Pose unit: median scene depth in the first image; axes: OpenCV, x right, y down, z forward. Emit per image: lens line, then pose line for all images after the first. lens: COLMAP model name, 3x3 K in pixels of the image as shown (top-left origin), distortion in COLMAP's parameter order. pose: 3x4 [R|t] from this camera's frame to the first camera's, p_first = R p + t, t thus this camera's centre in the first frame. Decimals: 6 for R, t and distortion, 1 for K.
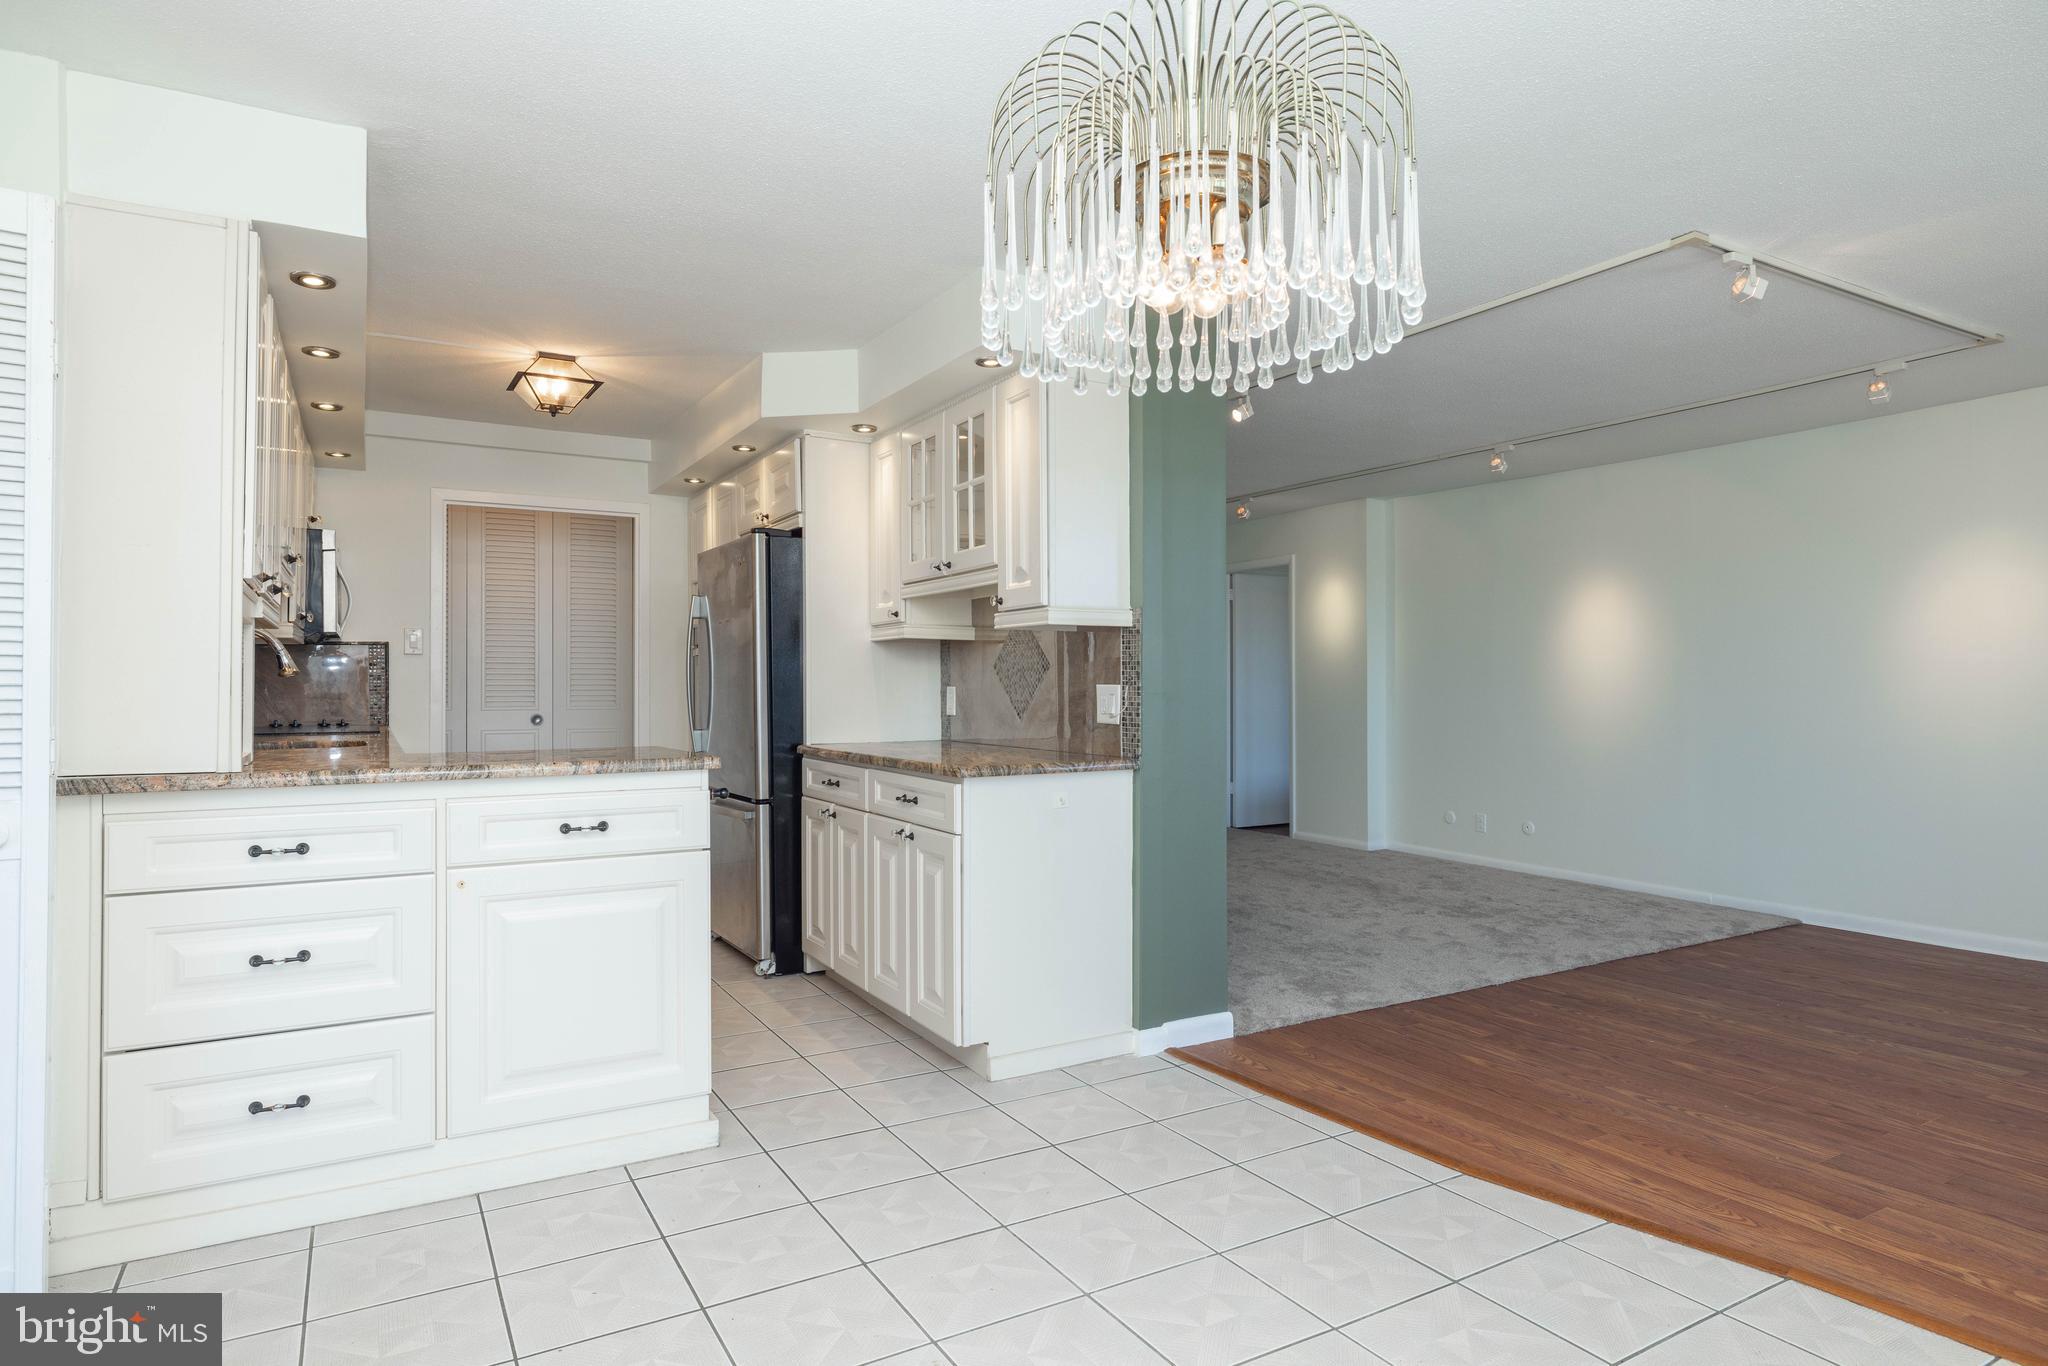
lens RADIAL K [[1143.1, 0, 1024.8], [0, 1143.1, 672.3], [0, 0, 1]] dist [-0.002568, -0.000332]
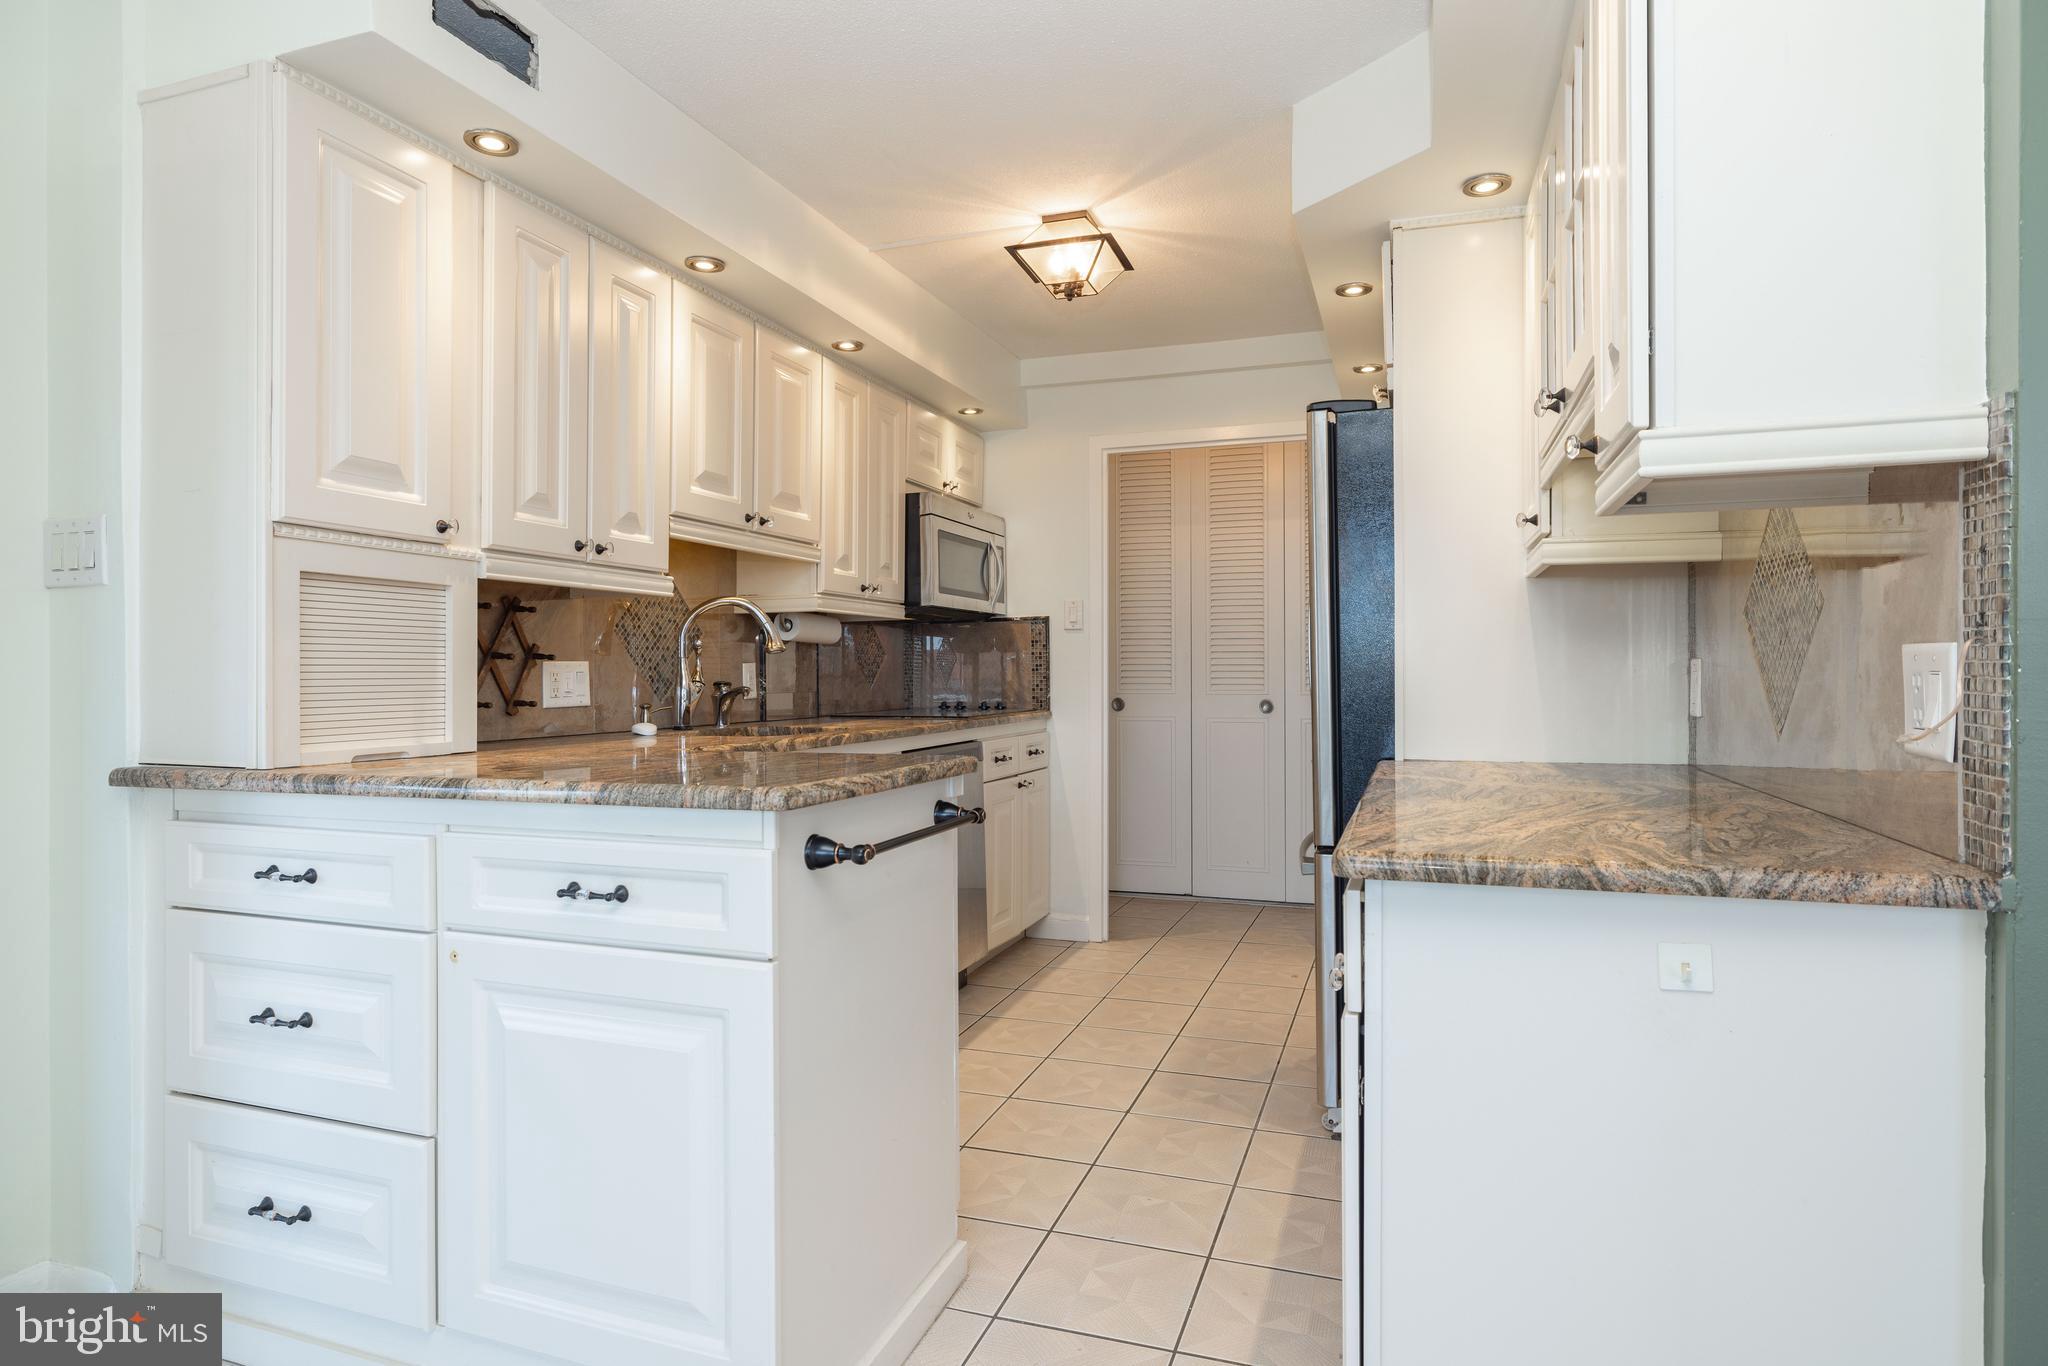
lens RADIAL K [[1143.1, 0, 1011.1], [0, 1143.1, 677.7], [0, 0, 1]] dist [-0.002568, -0.000332]
pose [[0.649549, 0.003569, -0.760311, 0.134986], [0.009921, 0.999864, 0.013168, 0.011847], [0.760255, -0.016097, 0.649426, 0.509024]]
